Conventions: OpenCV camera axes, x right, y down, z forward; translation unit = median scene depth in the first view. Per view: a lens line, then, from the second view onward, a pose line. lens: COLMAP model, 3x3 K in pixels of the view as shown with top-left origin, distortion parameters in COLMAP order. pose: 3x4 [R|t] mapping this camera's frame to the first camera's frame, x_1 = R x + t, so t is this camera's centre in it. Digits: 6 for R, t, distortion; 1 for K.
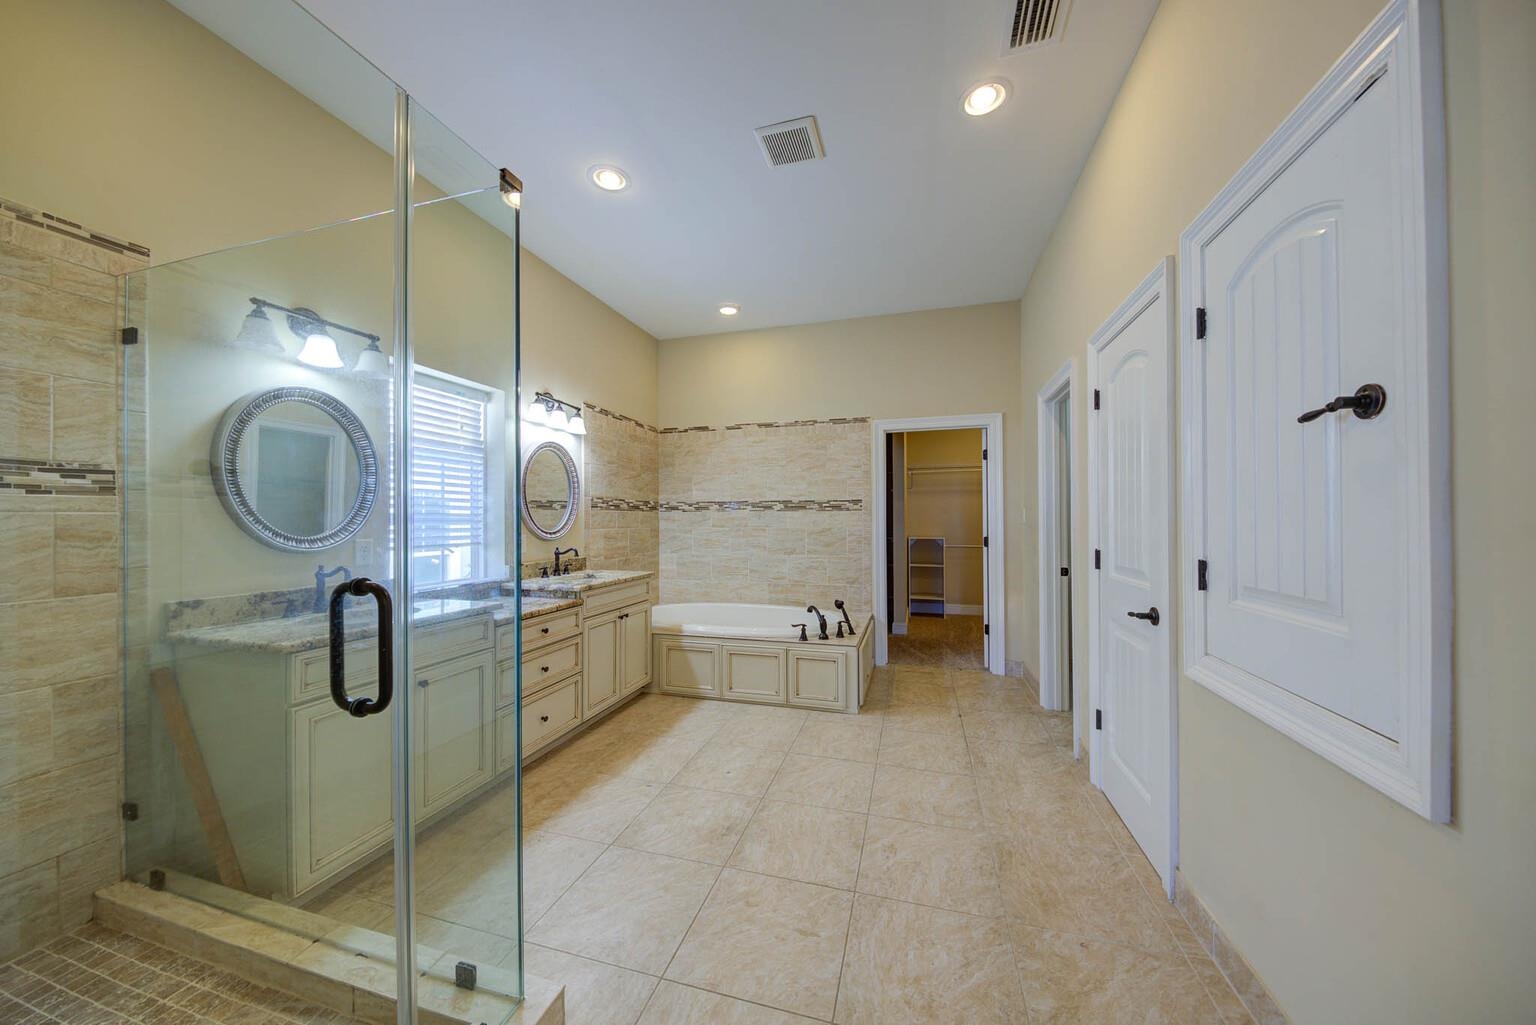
lens RADIAL K [[503.7, 0, 777.3], [0, 503.7, 518.0], [0, 0, 1]] dist [0.000533, -0.002785]
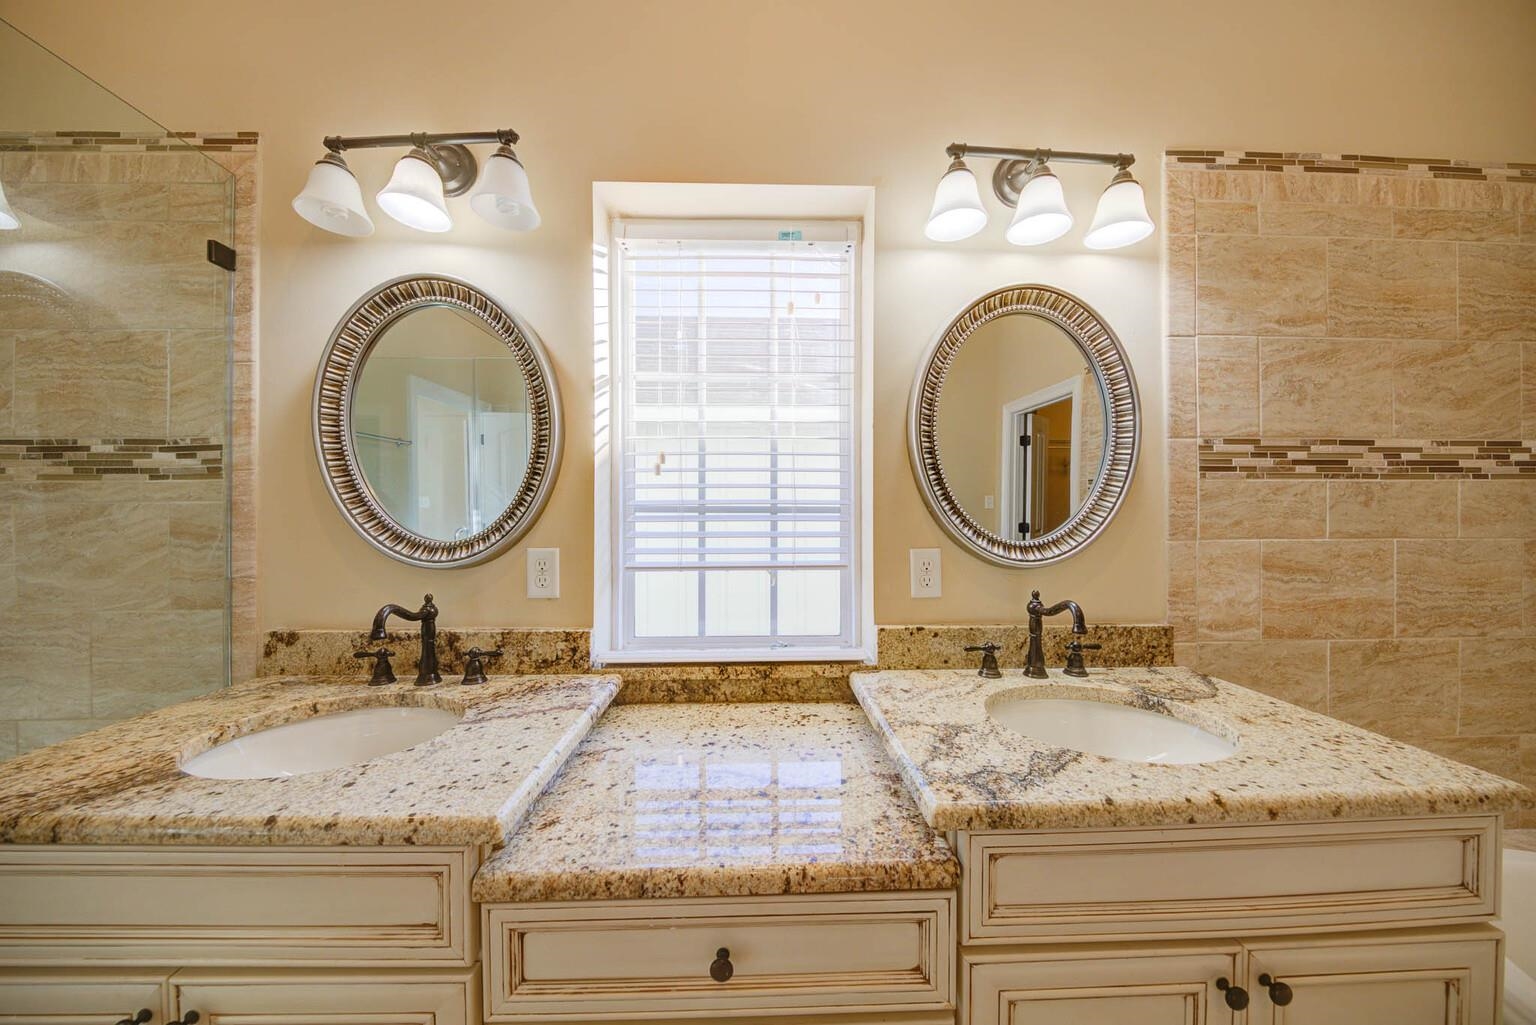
lens RADIAL K [[503.7, 0, 761.6], [0, 503.7, 525.2], [0, 0, 1]] dist [0.000533, -0.002785]
pose [[0.312734, 0.003660, -0.949834, -0.265360], [0.005508, 0.999969, 0.005667, 0.017373], [0.949825, -0.007004, 0.312704, 1.098627]]
